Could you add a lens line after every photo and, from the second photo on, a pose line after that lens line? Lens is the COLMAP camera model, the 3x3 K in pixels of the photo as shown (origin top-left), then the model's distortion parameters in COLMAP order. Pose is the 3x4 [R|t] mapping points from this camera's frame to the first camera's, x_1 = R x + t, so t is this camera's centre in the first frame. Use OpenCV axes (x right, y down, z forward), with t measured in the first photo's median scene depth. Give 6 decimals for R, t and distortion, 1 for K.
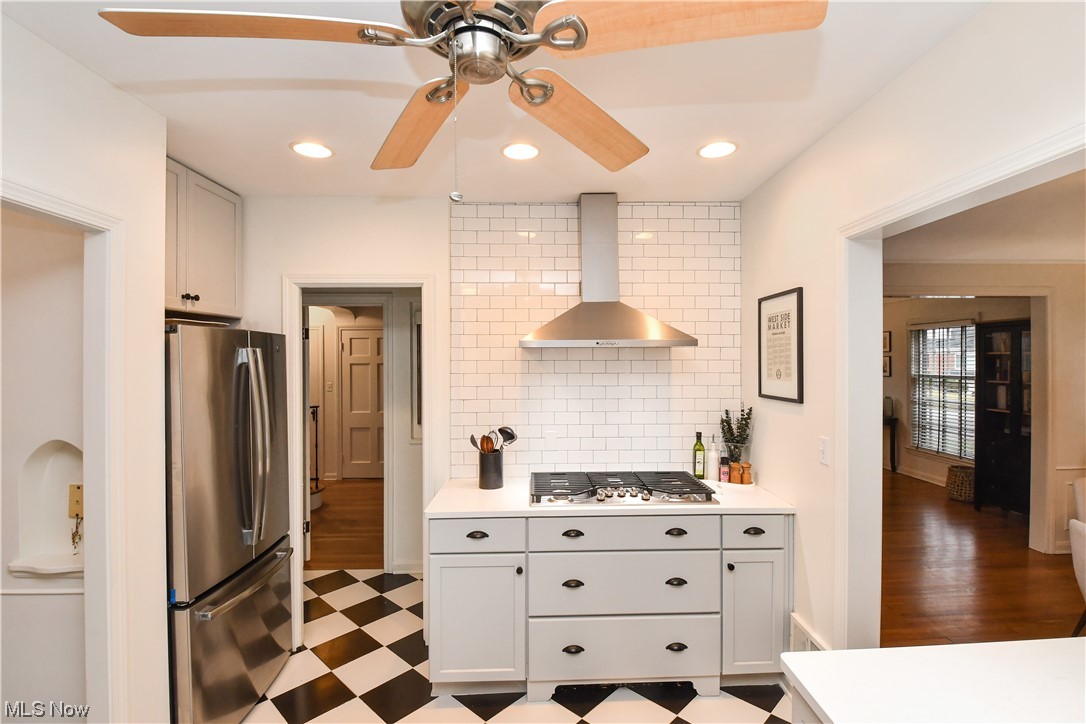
lens RADIAL K [[487.5, 0, 552.9], [0, 487.5, 361.3], [0, 0, 1]] dist [0.001936, -0.000217]
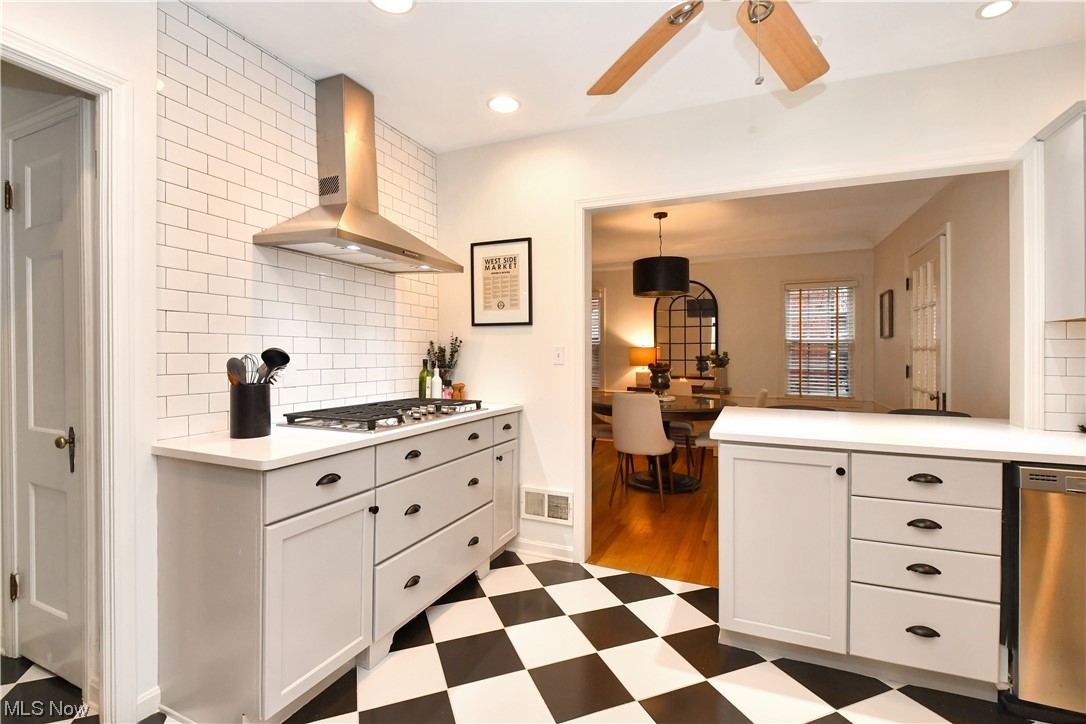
lens RADIAL K [[487.5, 0, 549.6], [0, 487.5, 361.3], [0, 0, 1]] dist [0.001936, -0.000217]
pose [[0.418794, -0.008794, 0.908039, -0.573818], [-0.006317, 0.999901, 0.012597, 0.141521], [-0.908059, -0.011012, 0.418697, 0.331651]]
